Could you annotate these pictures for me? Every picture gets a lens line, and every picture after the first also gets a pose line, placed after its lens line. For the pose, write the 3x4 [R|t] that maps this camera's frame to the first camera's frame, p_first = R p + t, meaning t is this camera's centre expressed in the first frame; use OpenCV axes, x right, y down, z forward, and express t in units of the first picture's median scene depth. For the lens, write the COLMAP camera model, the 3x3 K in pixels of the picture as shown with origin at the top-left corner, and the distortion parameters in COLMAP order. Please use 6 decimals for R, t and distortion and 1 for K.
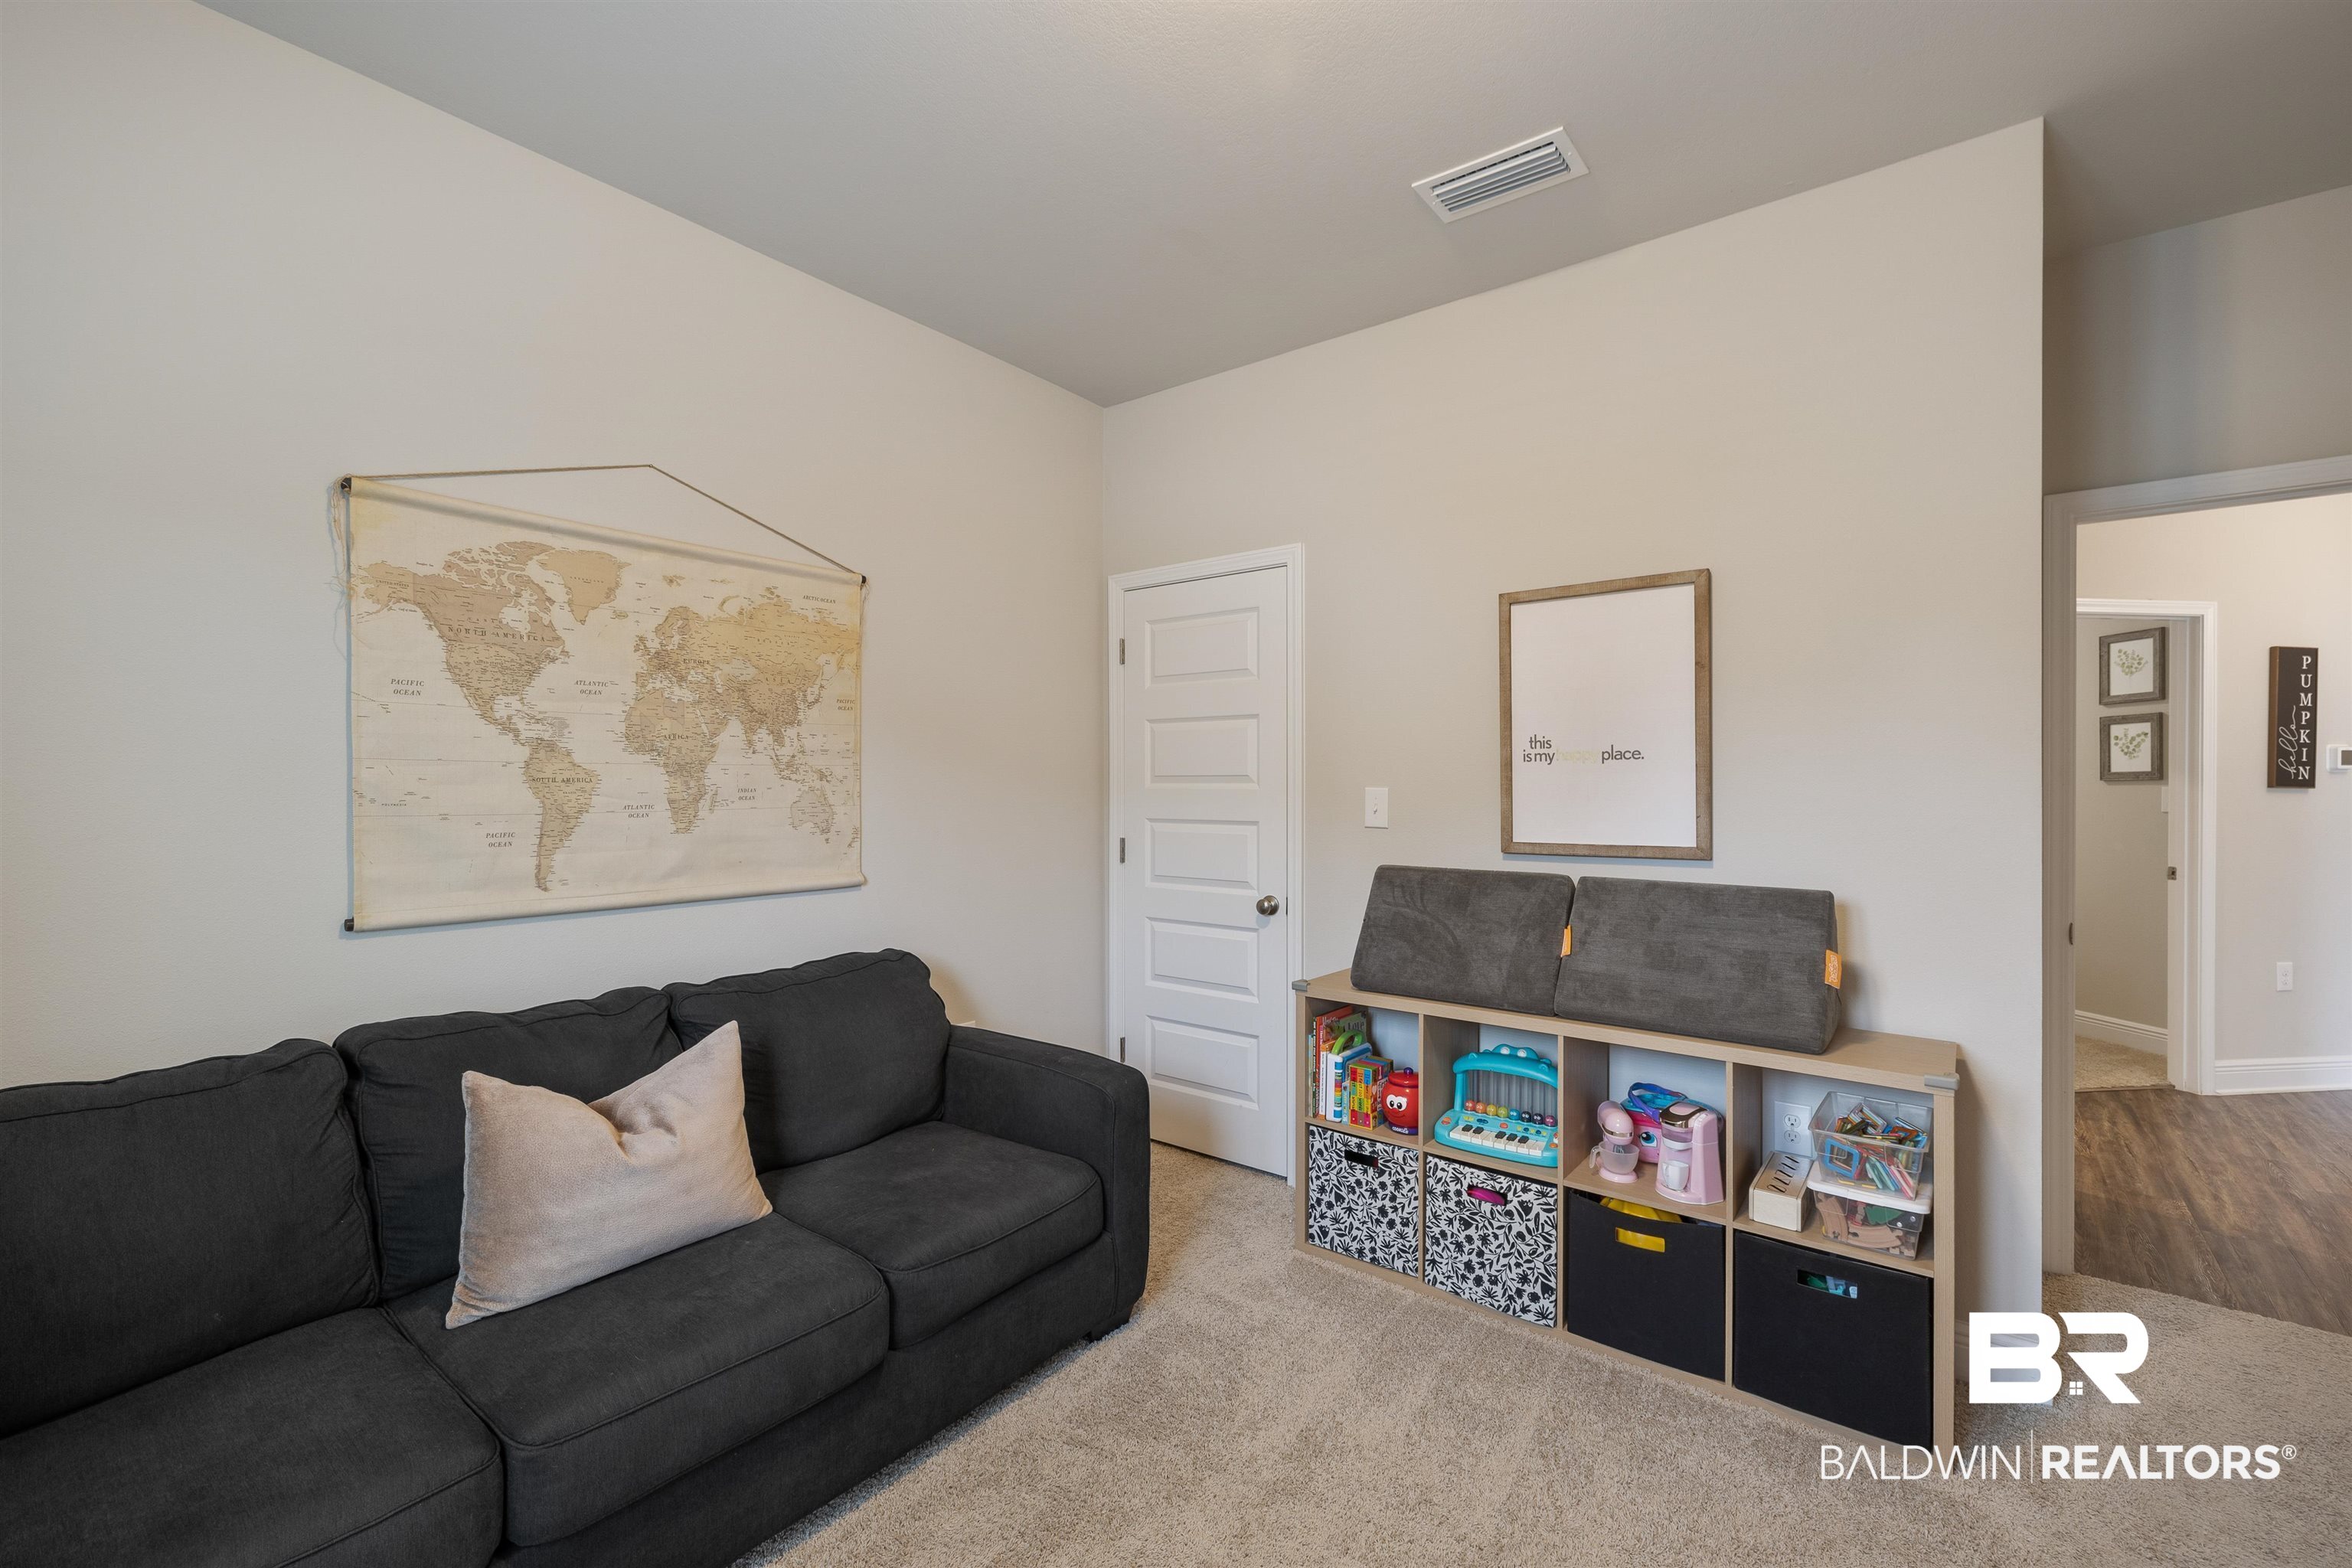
lens RADIAL K [[997.1, 0, 1171.3], [0, 997.1, 790.8], [0, 0, 1]] dist [-0.000526, 0.000109]
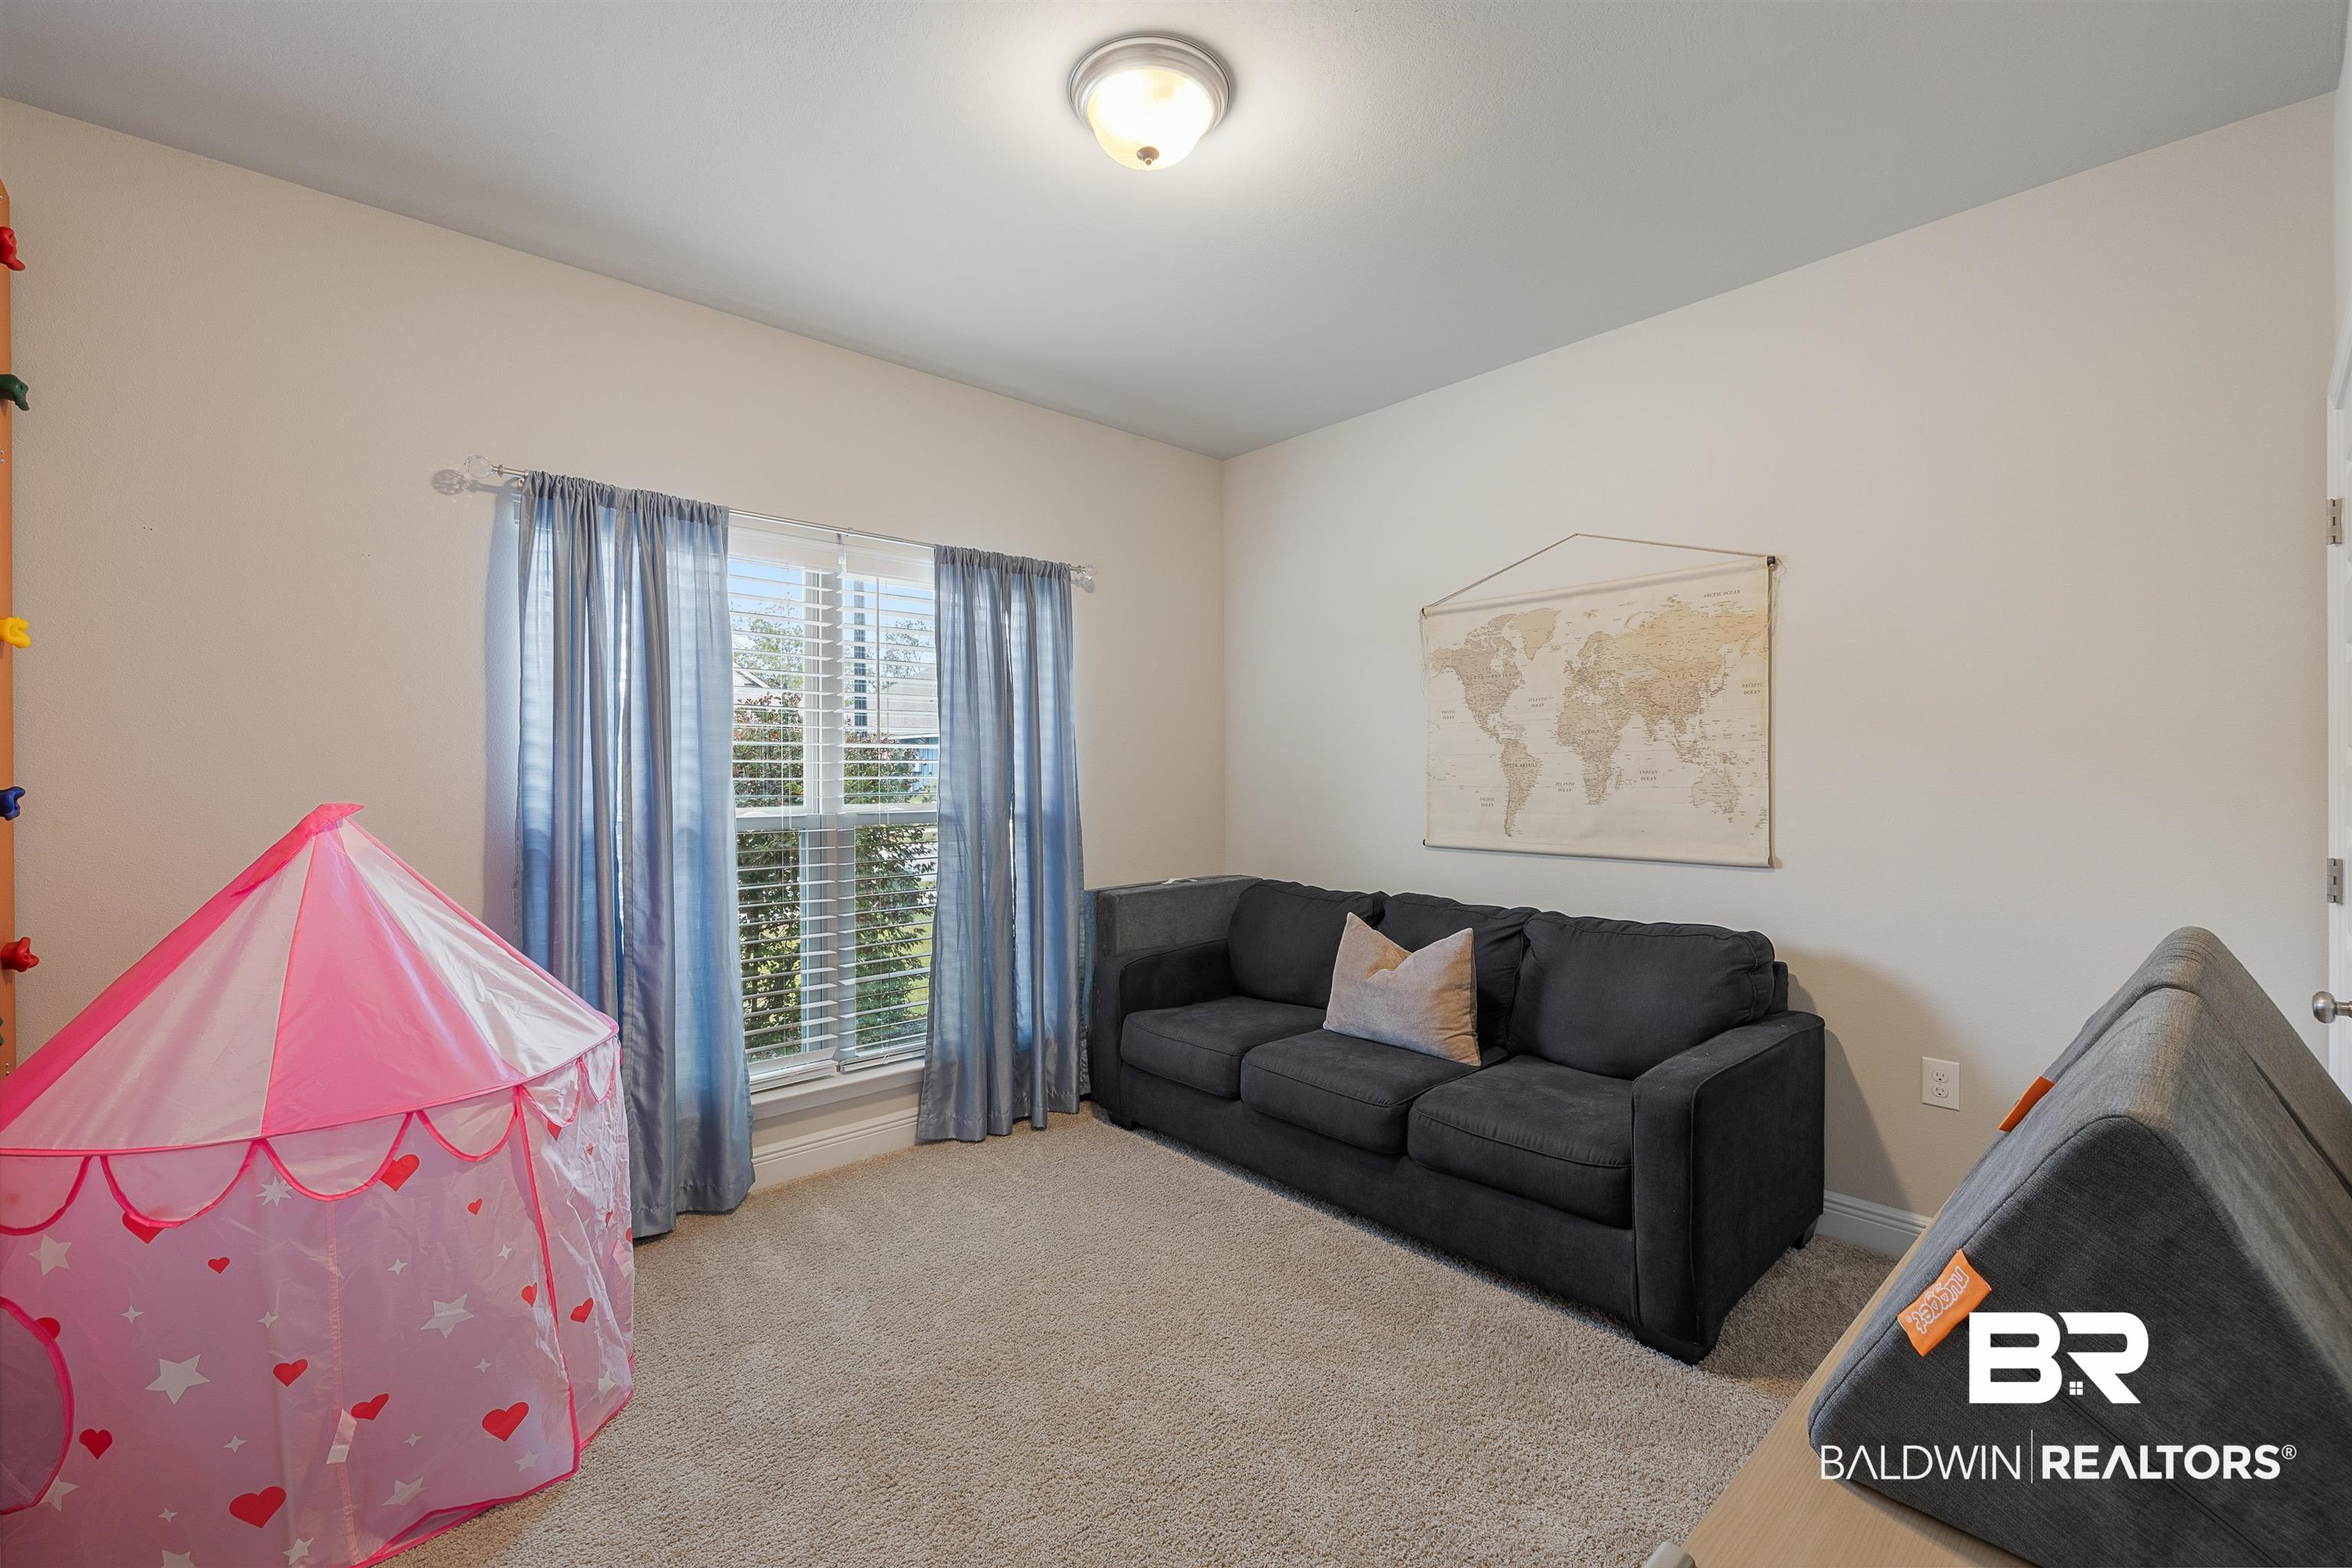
lens RADIAL K [[997.1, 0, 1171.7], [0, 997.1, 774.2], [0, 0, 1]] dist [-0.000526, 0.000109]
pose [[-0.180958, 0.005784, -0.983474, 0.944446], [0.001172, 0.999983, 0.005665, -0.005889], [0.983490, -0.000127, -0.180961, 0.718910]]
